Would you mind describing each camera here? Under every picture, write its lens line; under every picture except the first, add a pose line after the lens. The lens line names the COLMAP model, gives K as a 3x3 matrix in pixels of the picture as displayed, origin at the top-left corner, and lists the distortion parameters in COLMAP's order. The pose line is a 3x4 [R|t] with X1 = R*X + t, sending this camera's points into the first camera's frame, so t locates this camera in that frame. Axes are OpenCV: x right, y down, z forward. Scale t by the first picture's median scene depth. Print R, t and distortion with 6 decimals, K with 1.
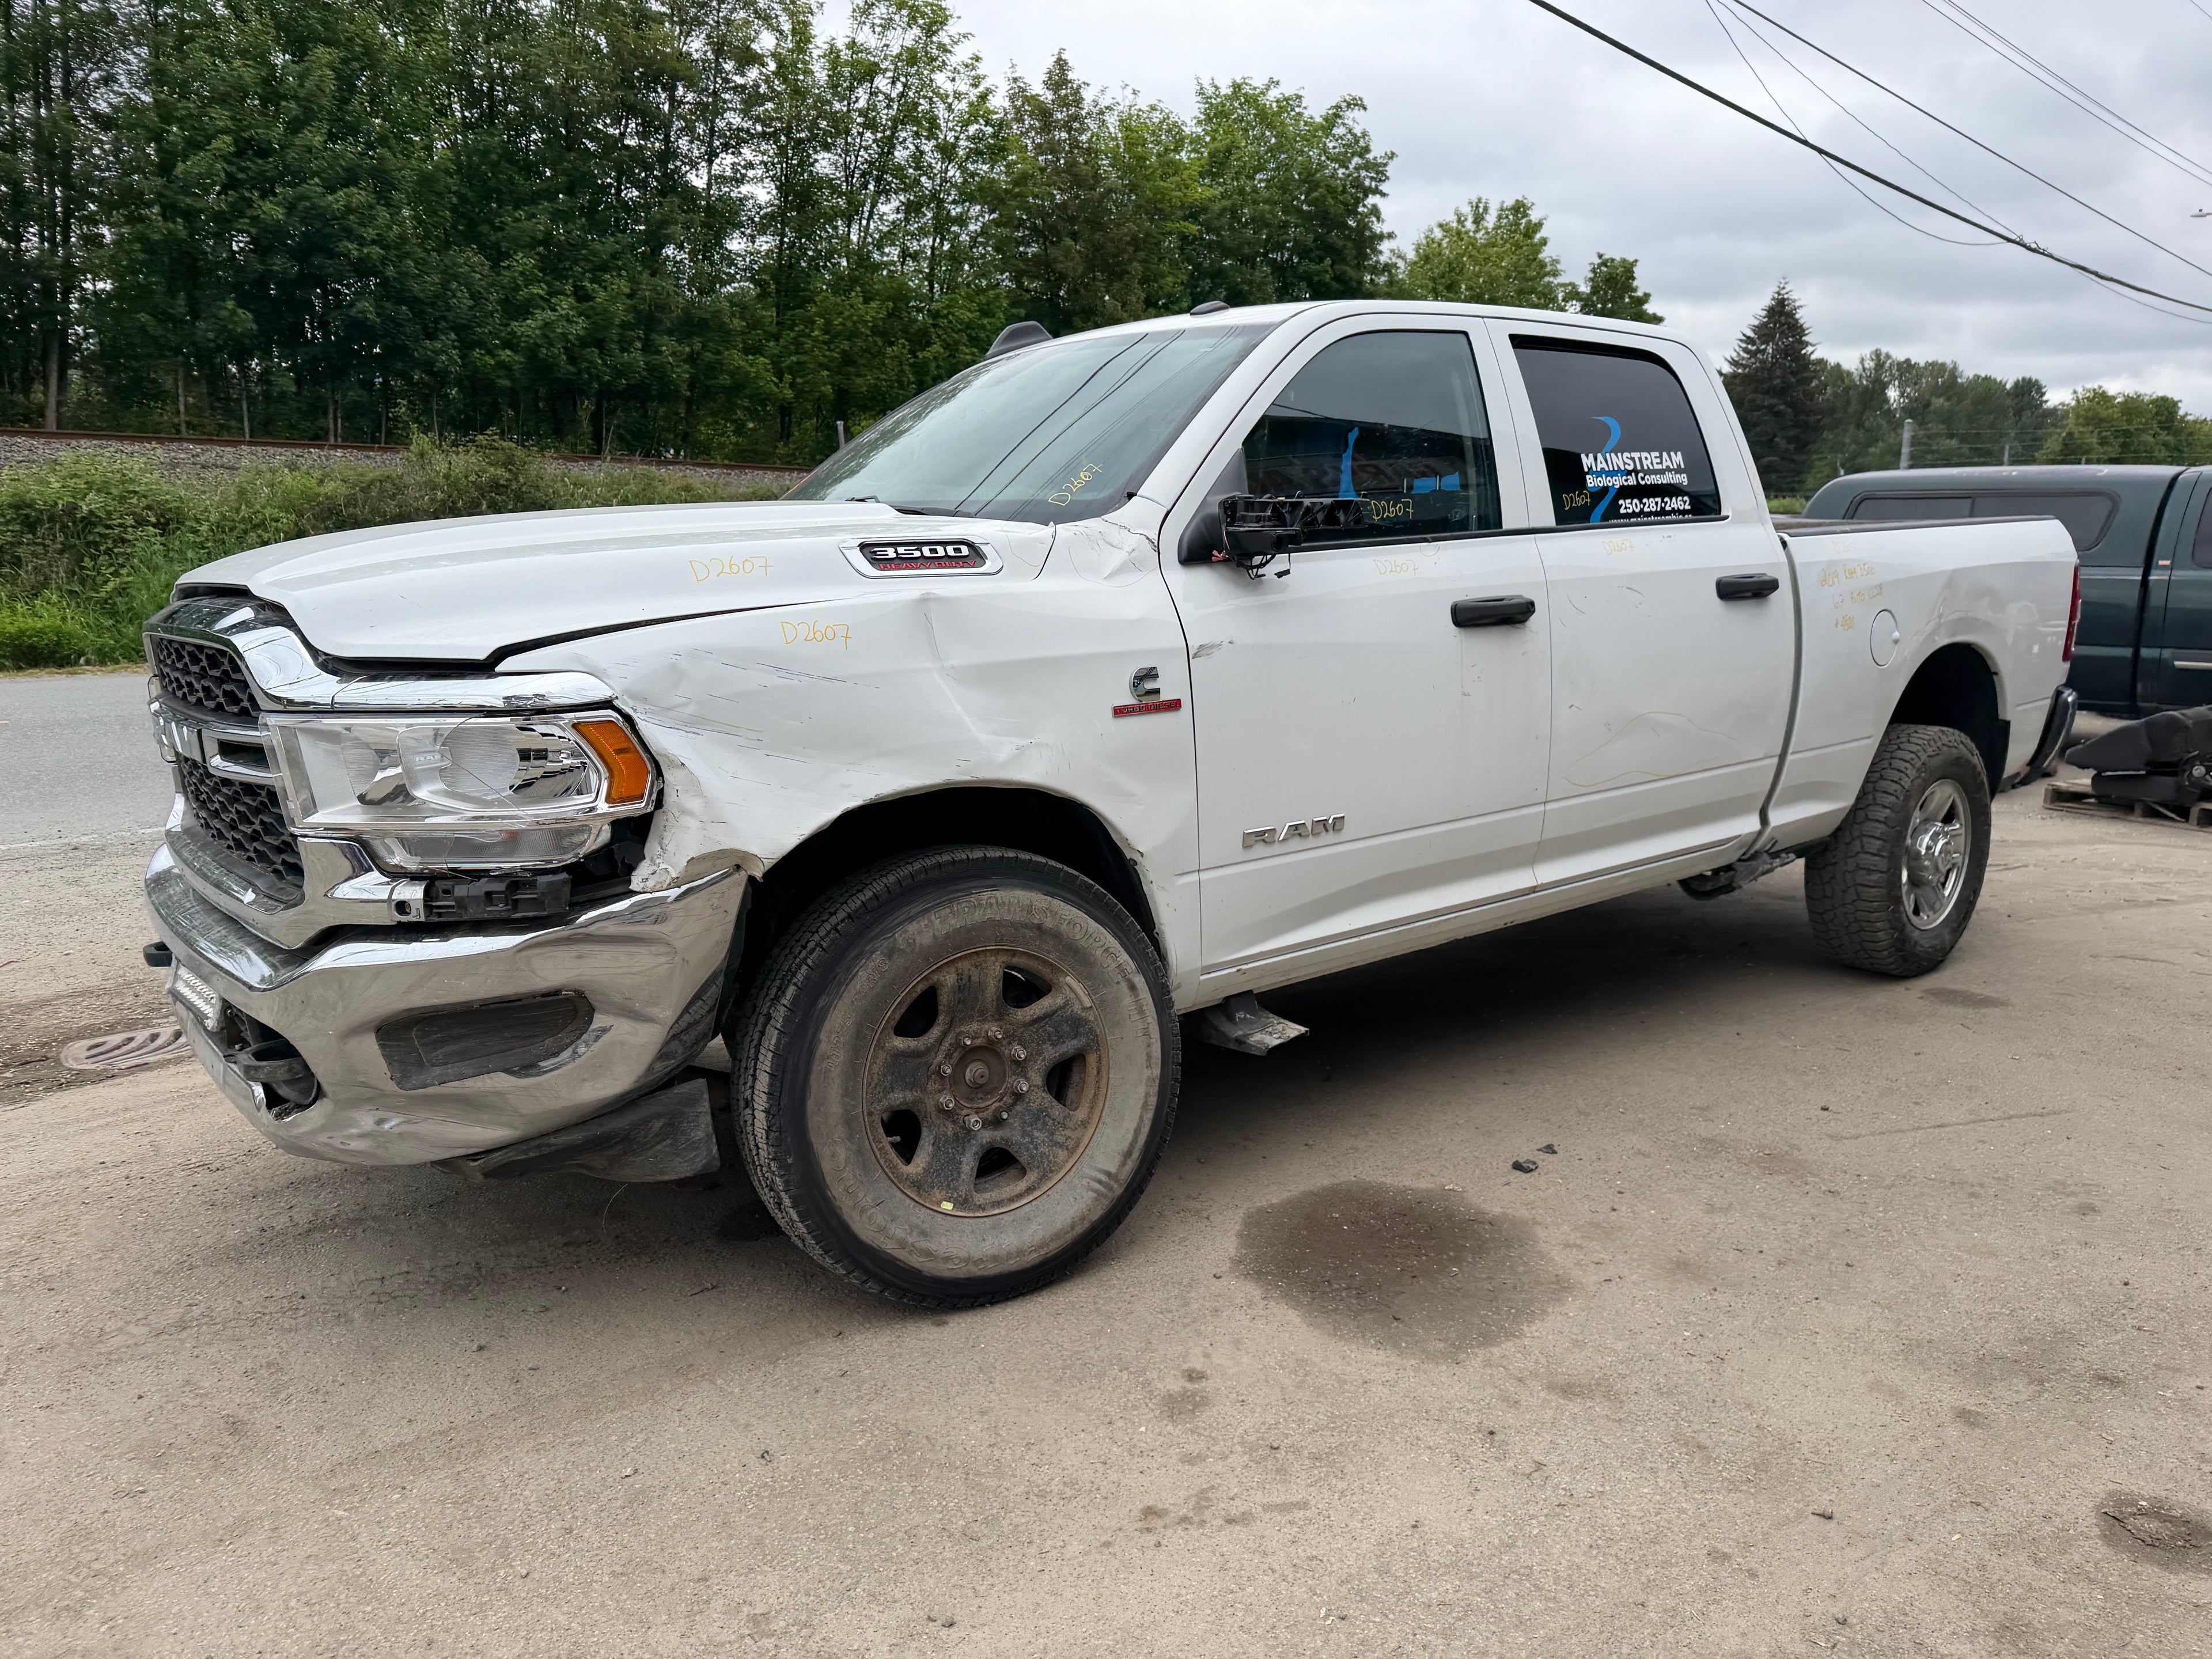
lens RADIAL K [[1576.6, 0, 1159.5], [0, 1576.6, 837.8], [0, 0, 1]] dist [0.074420, -0.096834]
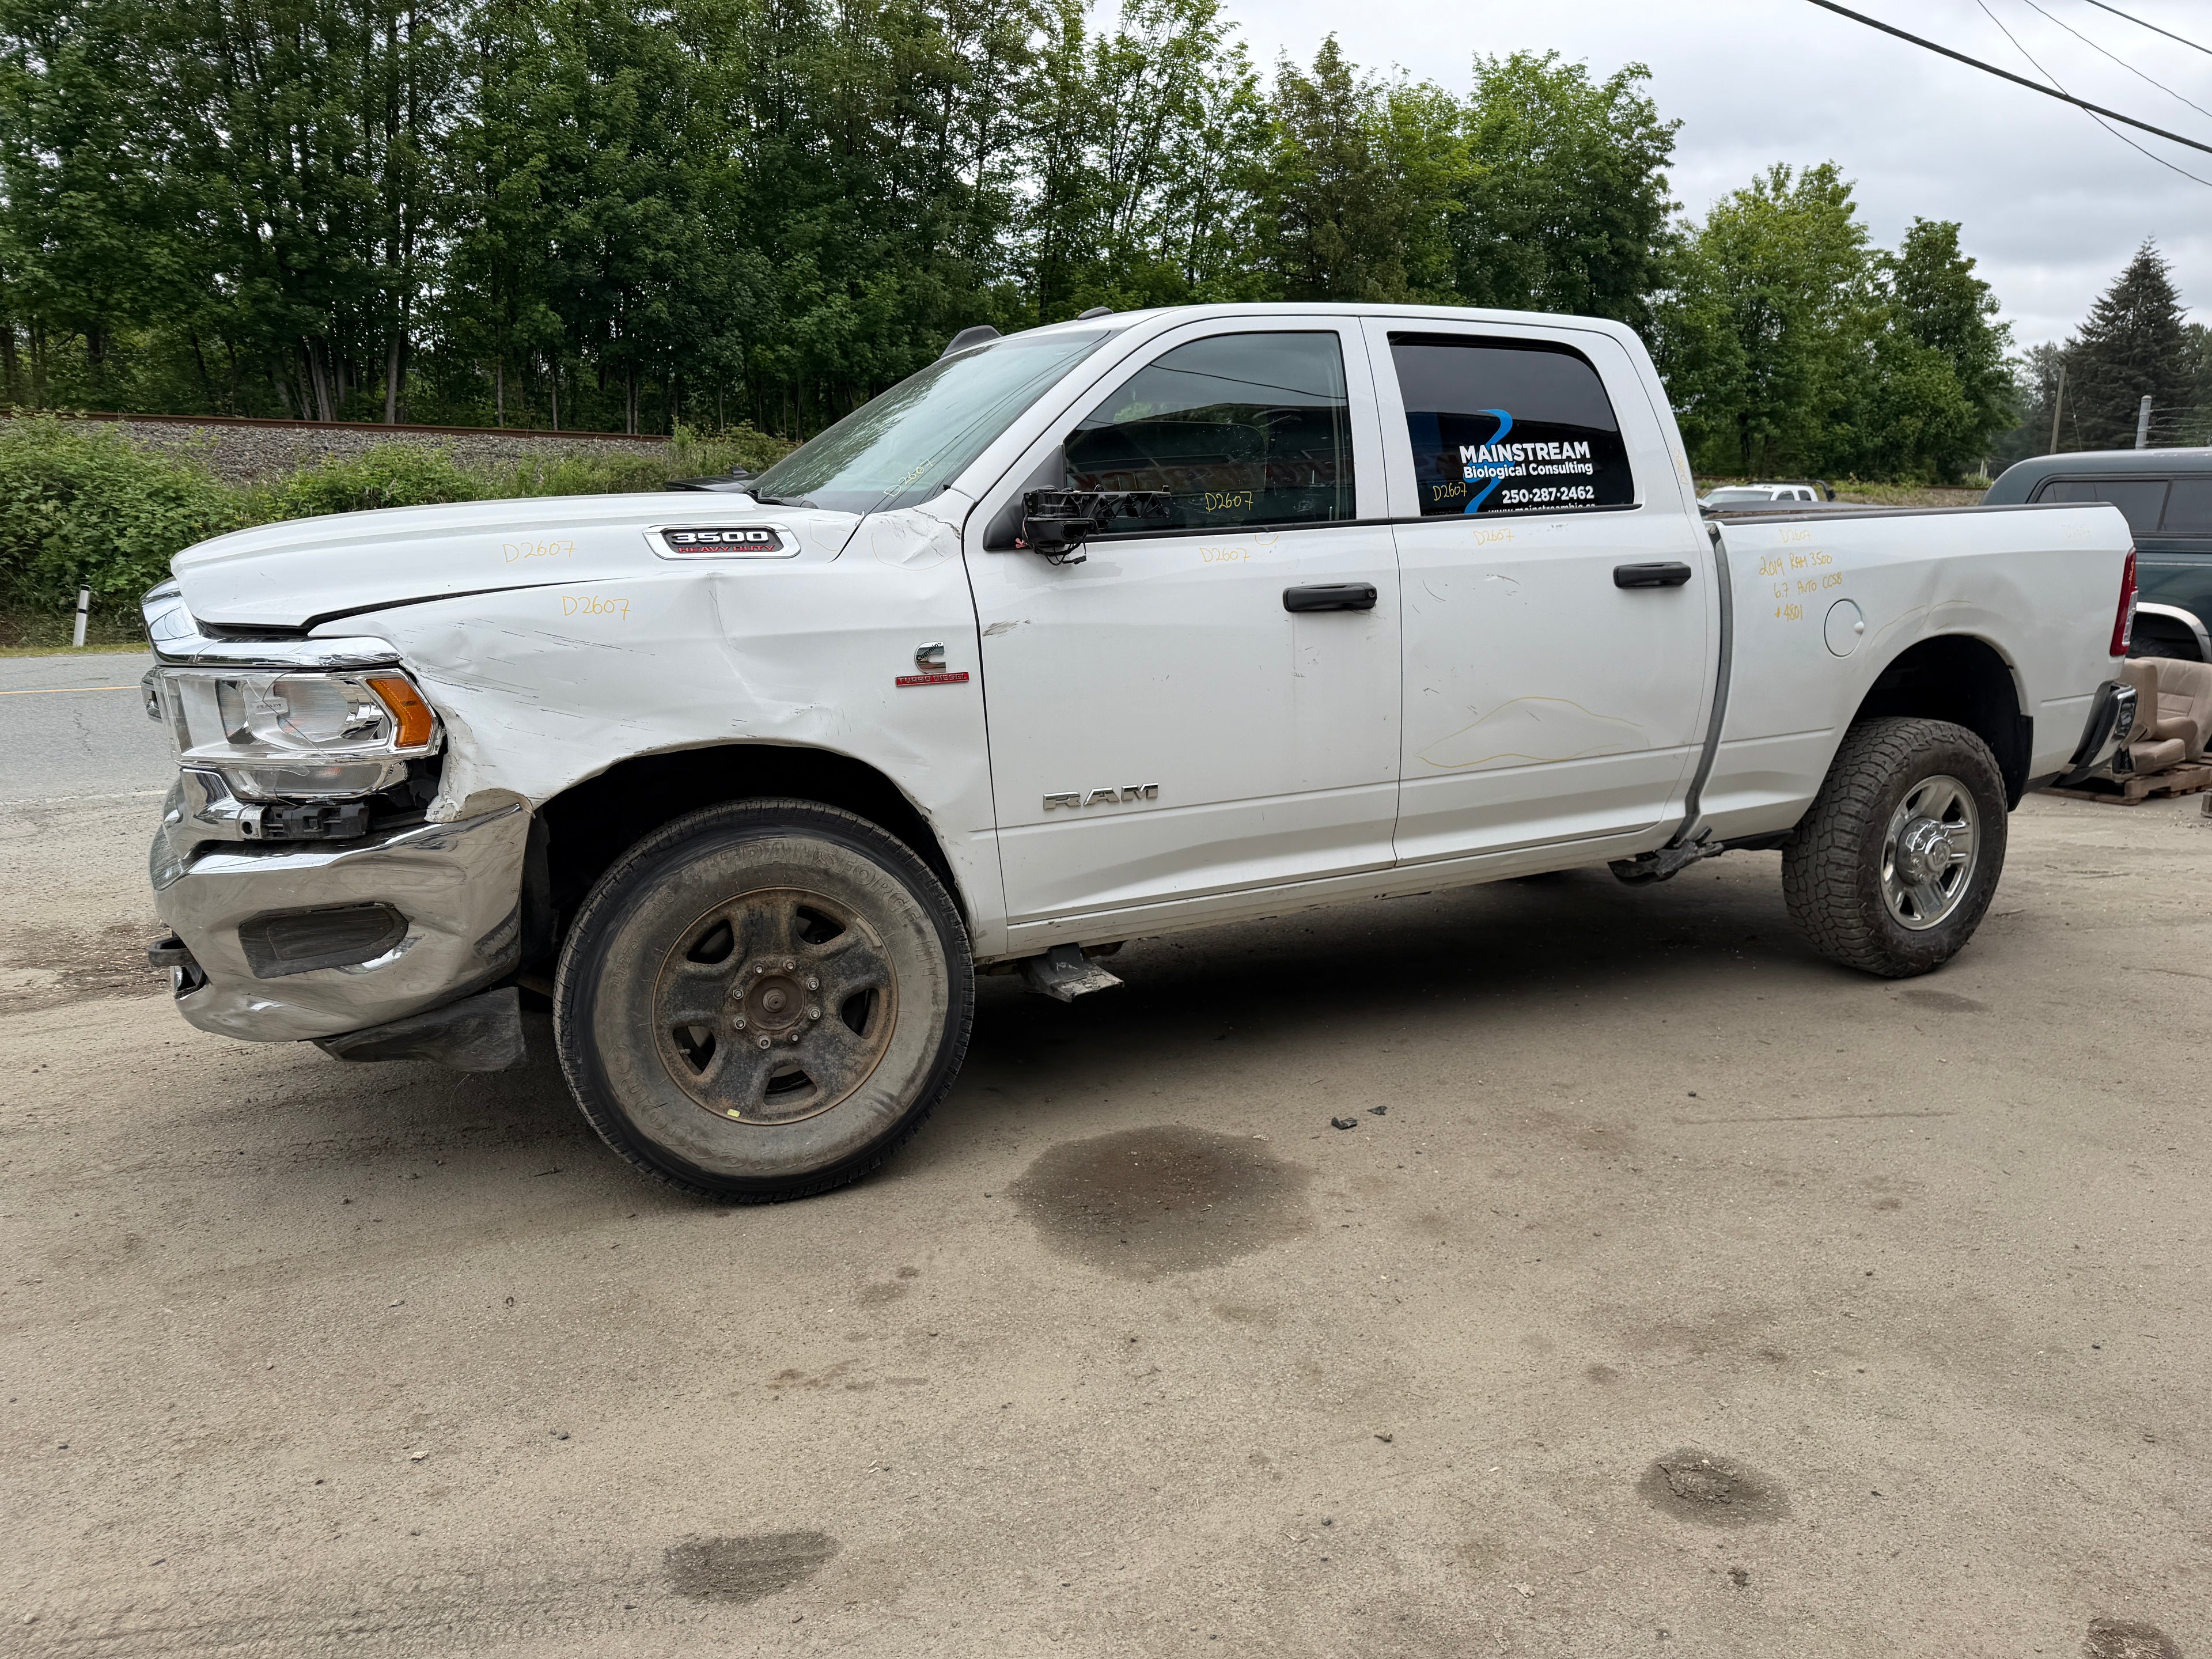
lens RADIAL K [[1584.1, 0, 1181.5], [0, 1584.1, 823.1], [0, 0, 1]] dist [0.133400, -0.261609]
pose [[0.984087, 0.034998, -0.174205, 0.270982], [-0.034994, 0.999383, 0.003092, 0.006942], [0.174206, 0.003054, 0.984705, -0.055505]]
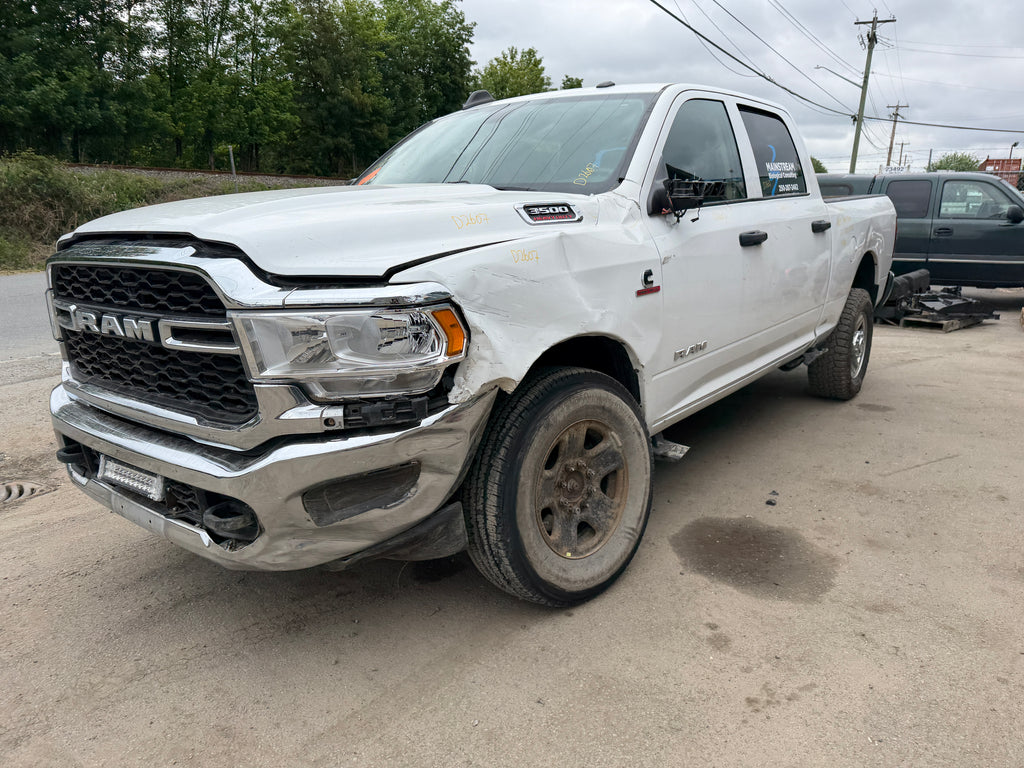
lens RADIAL K [[727.6, 0, 526.6], [0, 727.6, 387.4], [0, 0, 1]] dist [0.029088, -0.030622]
pose [[0.973824, -0.058063, 0.219761, -0.264811], [0.045672, 0.997089, 0.061056, -0.019121], [-0.222666, -0.049421, 0.973641, 0.115239]]
